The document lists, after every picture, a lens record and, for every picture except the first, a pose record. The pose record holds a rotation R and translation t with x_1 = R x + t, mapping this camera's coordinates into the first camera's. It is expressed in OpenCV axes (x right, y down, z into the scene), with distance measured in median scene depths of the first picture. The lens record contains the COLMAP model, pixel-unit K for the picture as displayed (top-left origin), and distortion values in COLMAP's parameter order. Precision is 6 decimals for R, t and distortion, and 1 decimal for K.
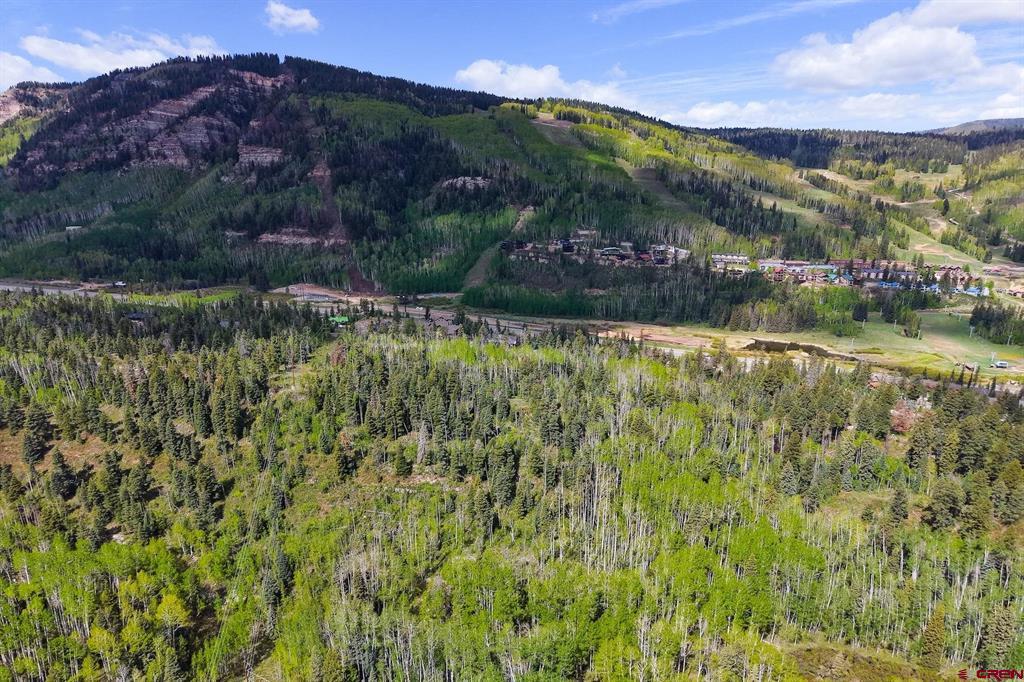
lens RADIAL K [[698.6, 0, 503.0], [0, 698.6, 346.5], [0, 0, 1]] dist [0.024909, -0.025215]
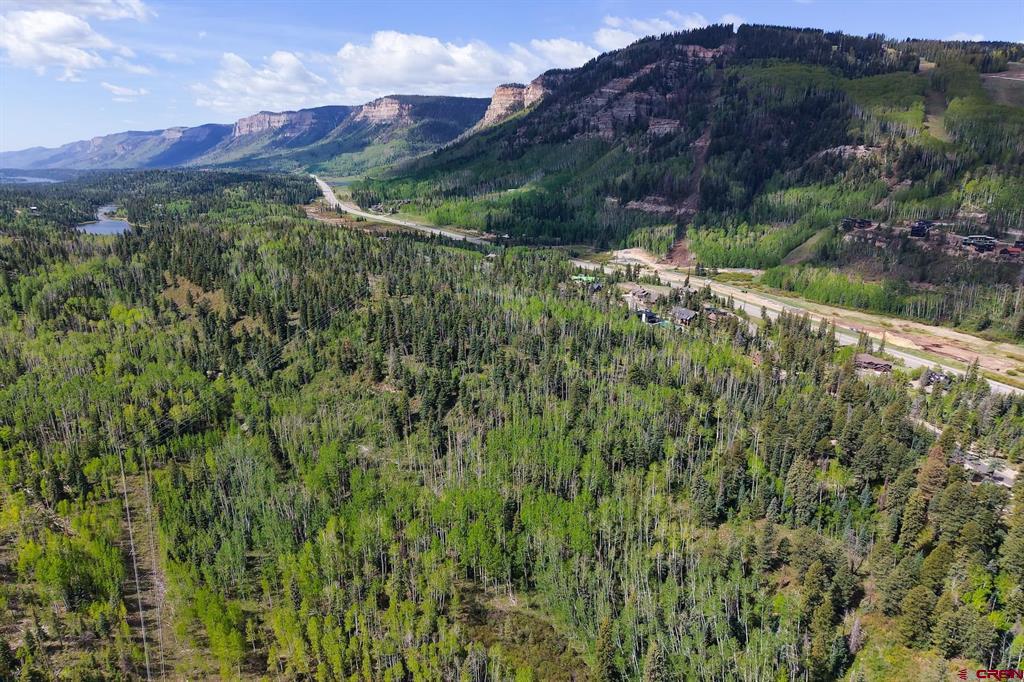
lens RADIAL K [[698.6, 0, 502.6], [0, 698.6, 344.4], [0, 0, 1]] dist [0.024909, -0.025215]
pose [[0.756738, 0.173045, -0.630399, 0.206453], [-0.147343, 0.984664, 0.093419, -0.010584], [0.636897, 0.022191, 0.770630, 0.030196]]
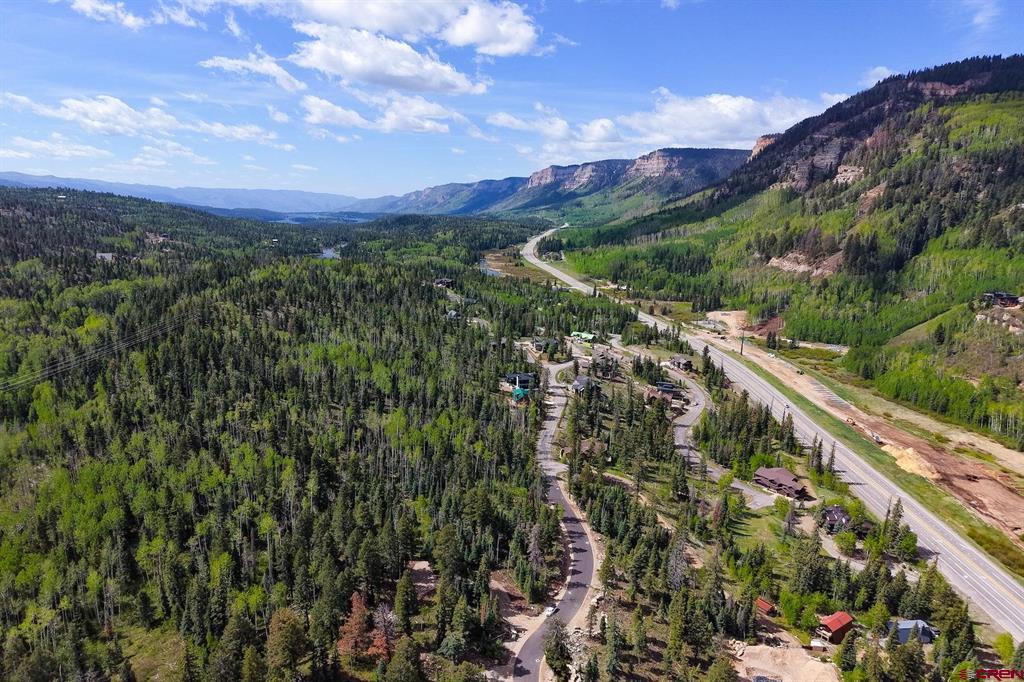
lens RADIAL K [[698.6, 0, 519.4], [0, 698.6, 345.2], [0, 0, 1]] dist [0.024909, -0.025215]
pose [[0.444698, 0.189515, -0.875401, 0.308887], [-0.226095, 0.969459, 0.095023, -0.052060], [0.866675, 0.155667, 0.473965, 0.245734]]
